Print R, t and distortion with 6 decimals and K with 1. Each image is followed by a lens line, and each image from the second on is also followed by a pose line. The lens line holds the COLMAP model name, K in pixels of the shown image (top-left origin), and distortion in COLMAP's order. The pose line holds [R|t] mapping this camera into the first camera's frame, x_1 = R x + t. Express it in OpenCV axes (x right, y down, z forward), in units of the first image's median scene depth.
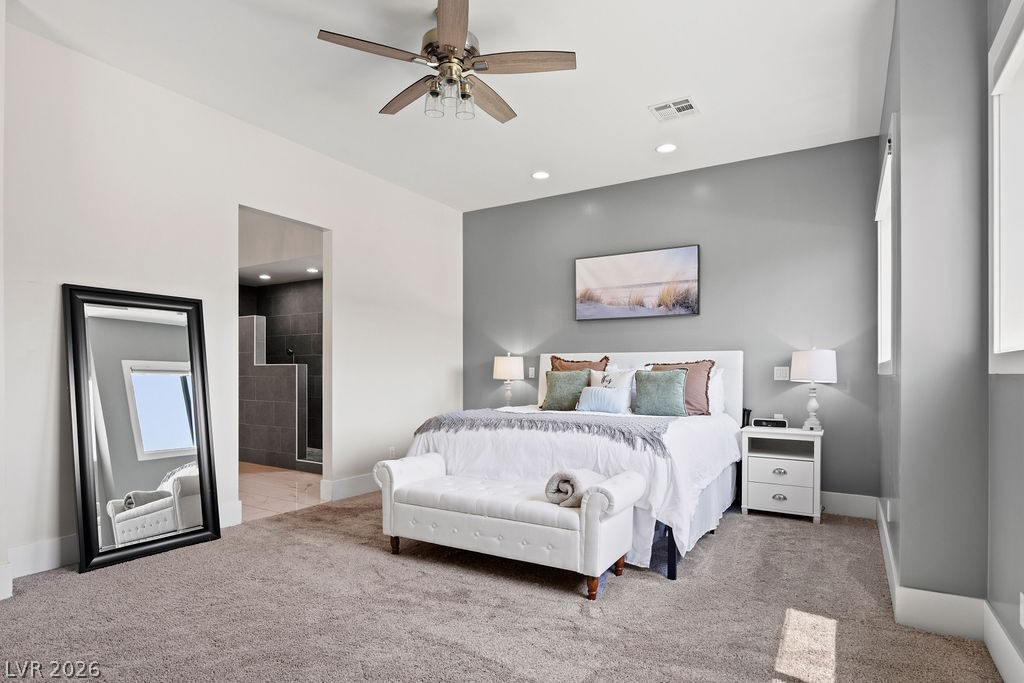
lens RADIAL K [[538.3, 0, 509.5], [0, 538.3, 378.0], [0, 0, 1]] dist [-0.006767, 0.001671]
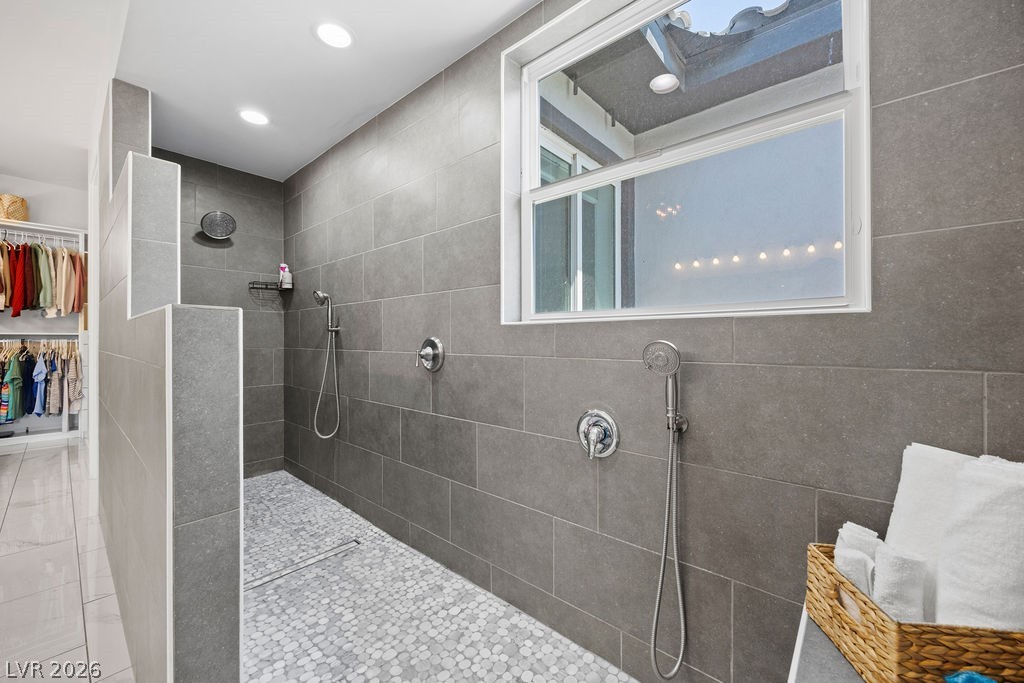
lens RADIAL K [[398.4, 0, 508.7], [0, 398.4, 334.8], [0, 0, 1]] dist [-0.001007, -0.000279]
pose [[0.985298, -0.005973, -0.170738, -0.364380], [0.001990, 0.999722, -0.023489, -0.016724], [0.170831, 0.022804, 0.985036, 1.288951]]
